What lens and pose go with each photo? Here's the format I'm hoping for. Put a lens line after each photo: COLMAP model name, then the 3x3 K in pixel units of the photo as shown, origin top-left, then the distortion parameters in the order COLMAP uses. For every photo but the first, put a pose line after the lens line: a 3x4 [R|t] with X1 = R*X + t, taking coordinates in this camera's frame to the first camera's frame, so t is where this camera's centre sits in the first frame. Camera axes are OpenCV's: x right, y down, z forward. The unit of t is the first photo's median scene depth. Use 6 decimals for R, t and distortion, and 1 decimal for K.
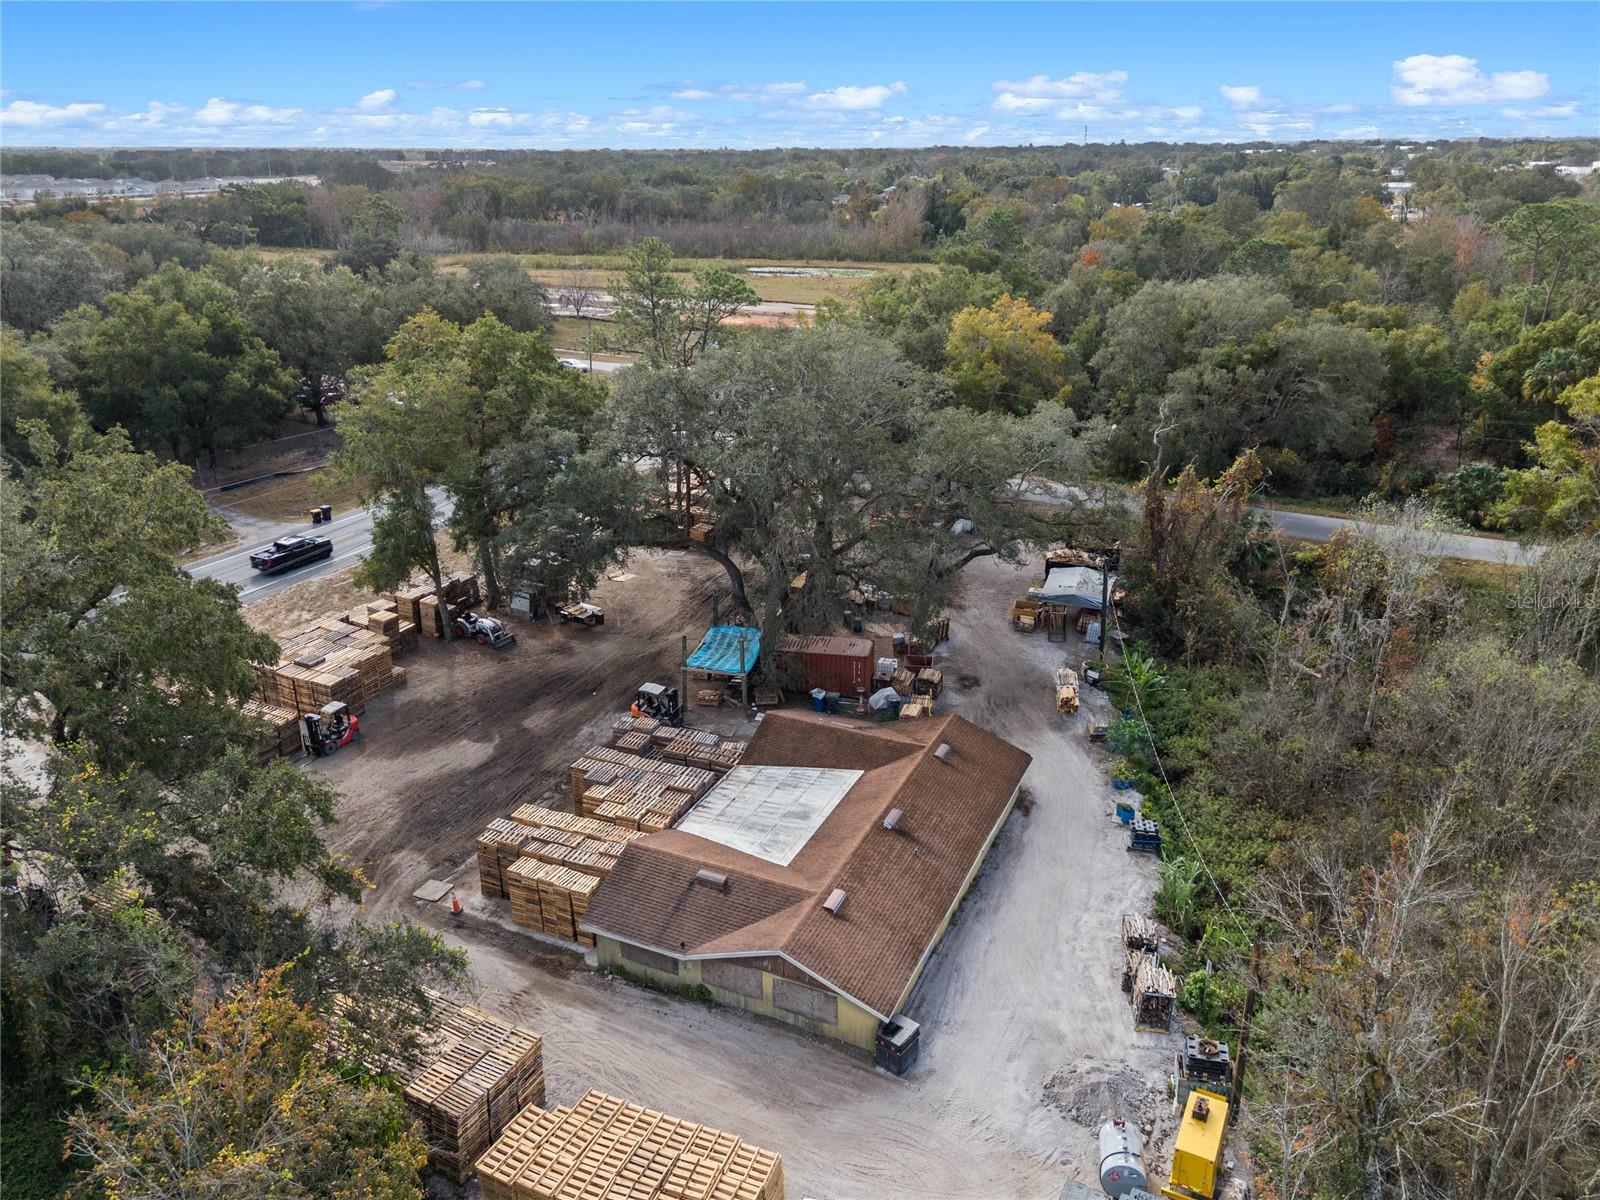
lens RADIAL K [[1170.7, 0, 799.7], [0, 1170.7, 601.0], [0, 0, 1]] dist [0.055482, -0.047049]
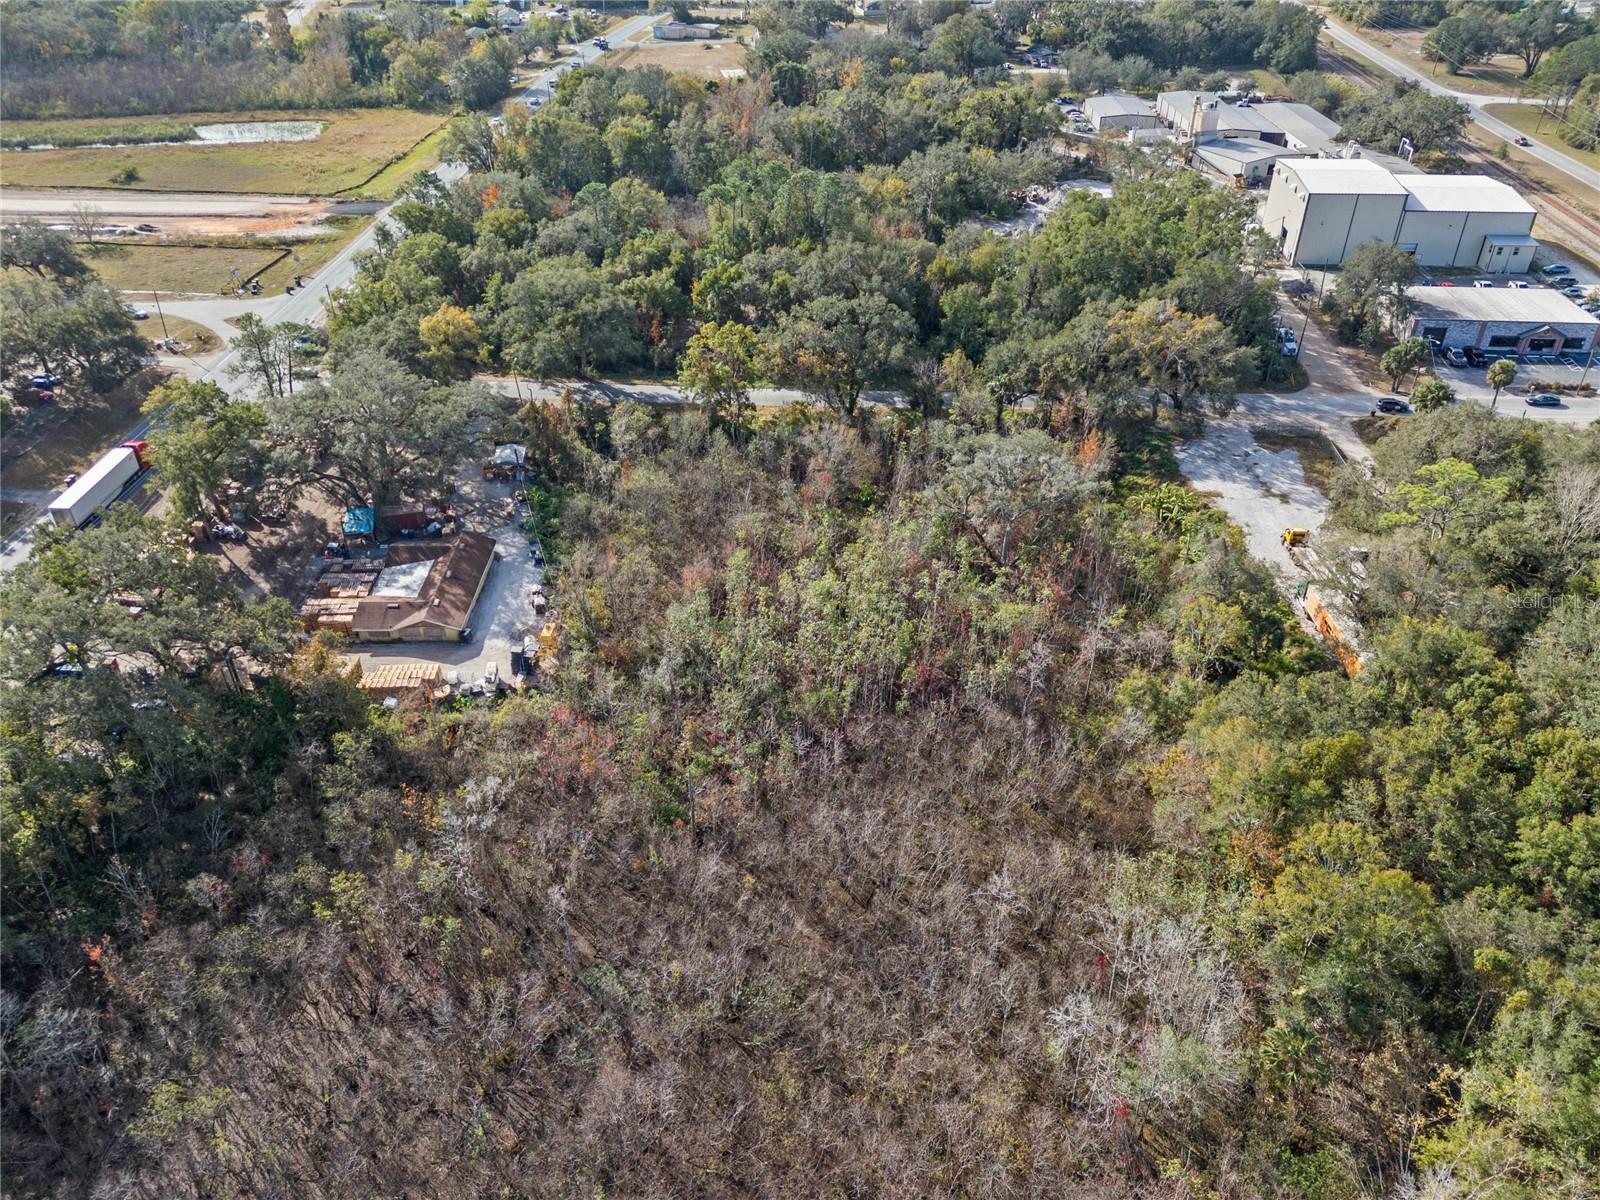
lens RADIAL K [[1170.7, 0, 789.7], [0, 1170.7, 598.7], [0, 0, 1]] dist [0.055482, -0.047049]
pose [[0.909113, -0.234612, 0.344197, -0.148494], [0.155066, 0.957526, 0.243100, -0.289454], [-0.386611, -0.167632, 0.906880, -1.719499]]
